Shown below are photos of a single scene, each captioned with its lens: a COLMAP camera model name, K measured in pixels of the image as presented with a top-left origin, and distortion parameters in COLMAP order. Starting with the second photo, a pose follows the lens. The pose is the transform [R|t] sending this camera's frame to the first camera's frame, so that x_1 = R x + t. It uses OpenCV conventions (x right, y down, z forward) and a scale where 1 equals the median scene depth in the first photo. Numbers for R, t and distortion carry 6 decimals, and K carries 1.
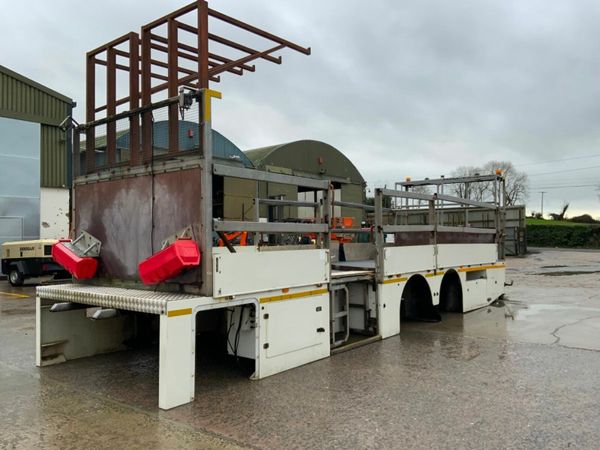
lens RADIAL K [[498.5, 0, 300.0], [0, 498.5, 225.0], [0, 0, 1]] dist [0.123841, -0.241066]
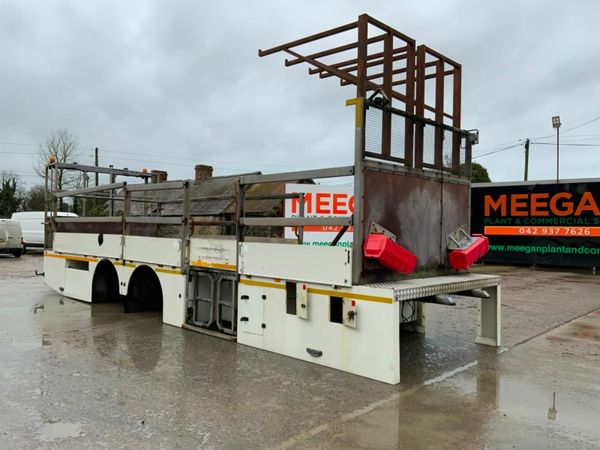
lens RADIAL K [[498.5, 0, 300.0], [0, 498.5, 225.0], [0, 0, 1]] dist [0.123841, -0.241066]
pose [[0.084546, 0.020762, 0.996203, -1.415375], [-0.046885, 0.998758, -0.016836, 0.038660], [-0.995316, -0.045283, 0.085414, 1.135742]]
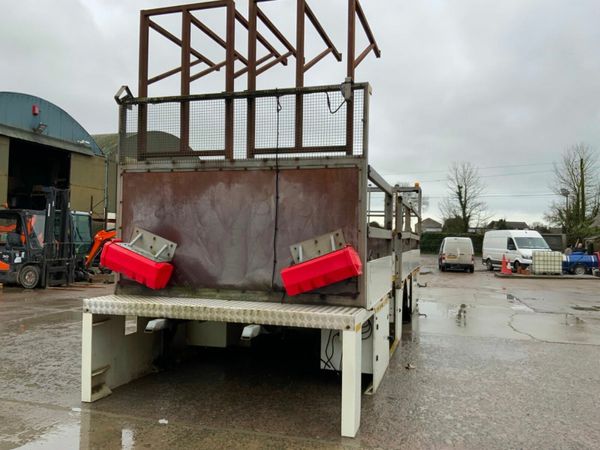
lens RADIAL K [[498.5, 0, 300.0], [0, 498.5, 225.0], [0, 0, 1]] dist [0.123841, -0.241066]
pose [[0.922739, 0.037017, 0.383643, -0.539659], [-0.037723, 0.999272, -0.005686, -0.000475], [-0.383574, -0.009226, 0.923464, 0.164159]]
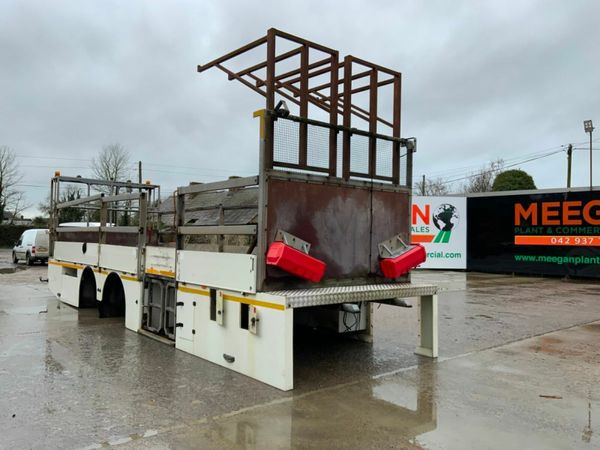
lens RADIAL K [[498.5, 0, 300.0], [0, 498.5, 225.0], [0, 0, 1]] dist [0.123841, -0.241066]
pose [[0.196138, 0.040091, 0.979756, -1.397923], [-0.047682, 0.998372, -0.031307, 0.028729], [-0.979416, -0.040577, 0.197730, 0.852828]]
